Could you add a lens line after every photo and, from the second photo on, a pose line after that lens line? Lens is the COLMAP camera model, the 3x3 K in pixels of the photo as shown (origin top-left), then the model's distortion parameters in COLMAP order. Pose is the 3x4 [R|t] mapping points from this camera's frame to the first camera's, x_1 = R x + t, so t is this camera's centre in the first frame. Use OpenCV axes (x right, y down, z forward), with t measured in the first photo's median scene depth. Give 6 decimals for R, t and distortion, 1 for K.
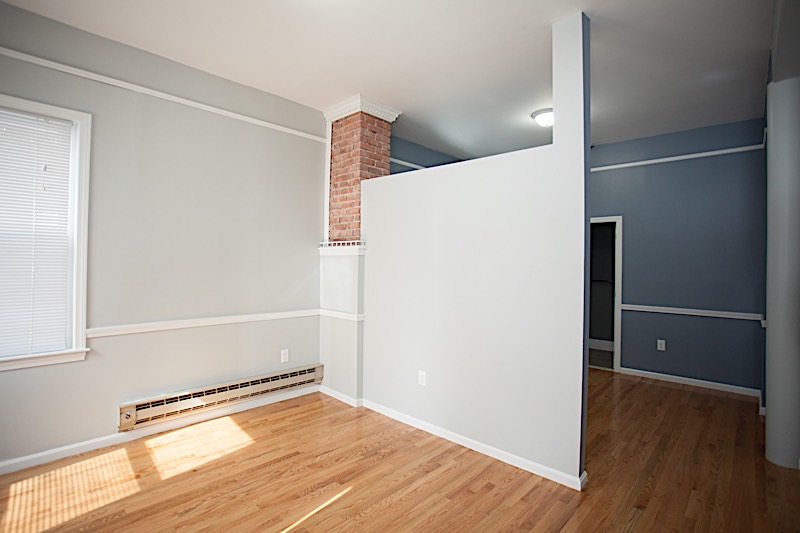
lens RADIAL K [[402.3, 0, 397.7], [0, 402.3, 265.2], [0, 0, 1]] dist [-0.002130, 0.006832]
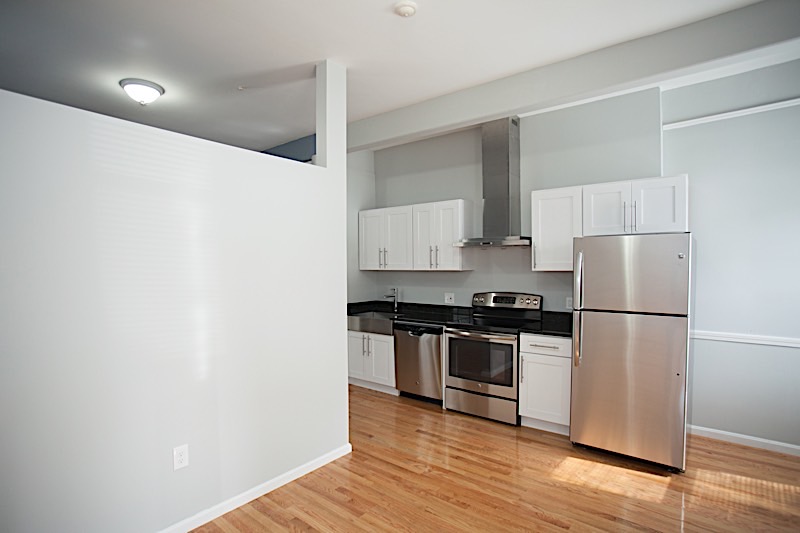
lens RADIAL K [[402.3, 0, 394.1], [0, 402.3, 272.3], [0, 0, 1]] dist [-0.002130, 0.006832]
pose [[-0.087313, -0.019866, 0.995983, -0.716720], [-0.000969, 0.999802, 0.019857, -0.036340], [-0.996180, 0.000769, -0.087315, 0.832315]]
